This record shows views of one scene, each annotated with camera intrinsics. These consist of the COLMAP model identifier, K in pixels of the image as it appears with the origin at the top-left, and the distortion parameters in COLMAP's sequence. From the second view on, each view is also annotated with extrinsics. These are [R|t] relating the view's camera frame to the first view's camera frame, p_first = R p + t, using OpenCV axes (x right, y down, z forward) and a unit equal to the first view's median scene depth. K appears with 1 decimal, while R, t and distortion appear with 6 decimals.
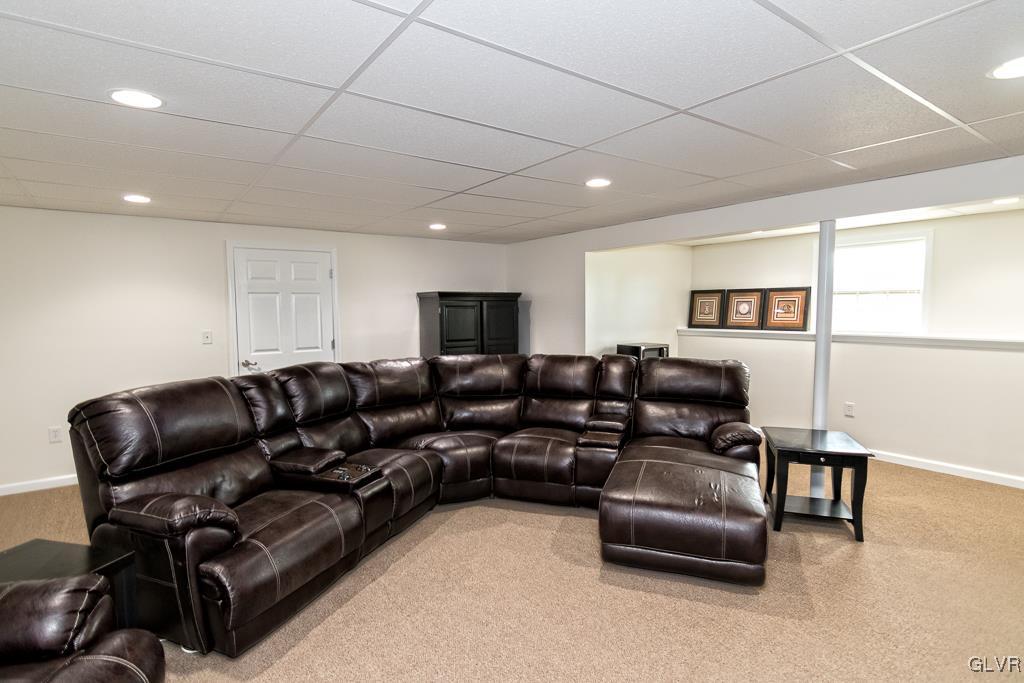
lens RADIAL K [[521.3, 0, 510.8], [0, 521.3, 343.9], [0, 0, 1]] dist [-0.004147, -0.000332]
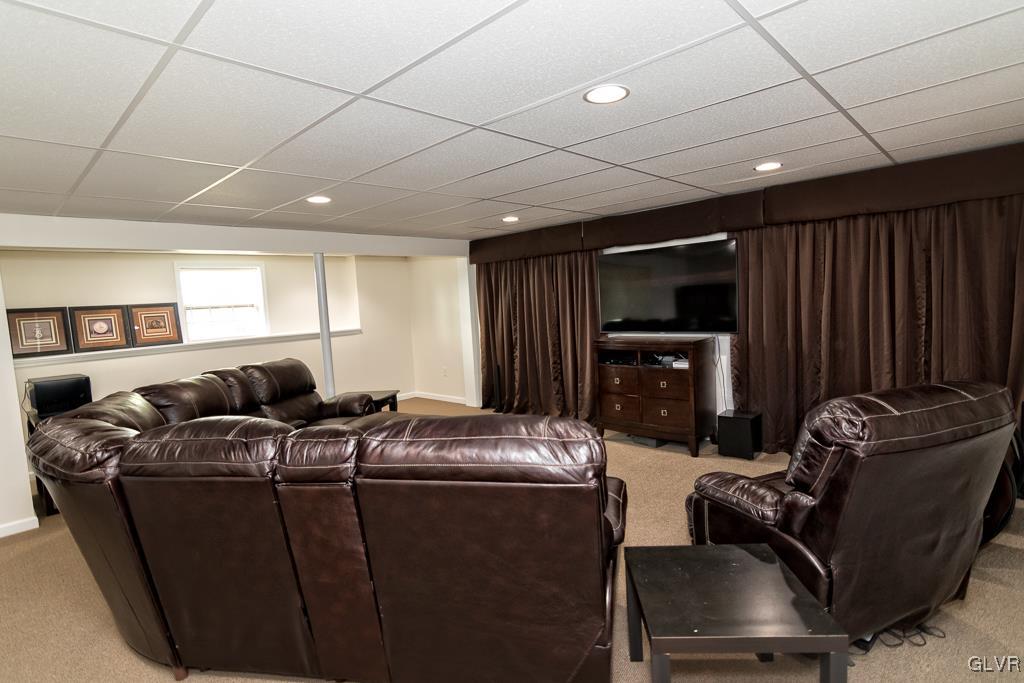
lens RADIAL K [[521.3, 0, 511.9], [0, 521.3, 342.2], [0, 0, 1]] dist [-0.004147, -0.000332]
pose [[-0.177221, -0.069586, 0.981708, -0.587794], [0.125655, 0.987734, 0.092697, -0.037068], [-0.976117, 0.139784, -0.166303, 0.461213]]
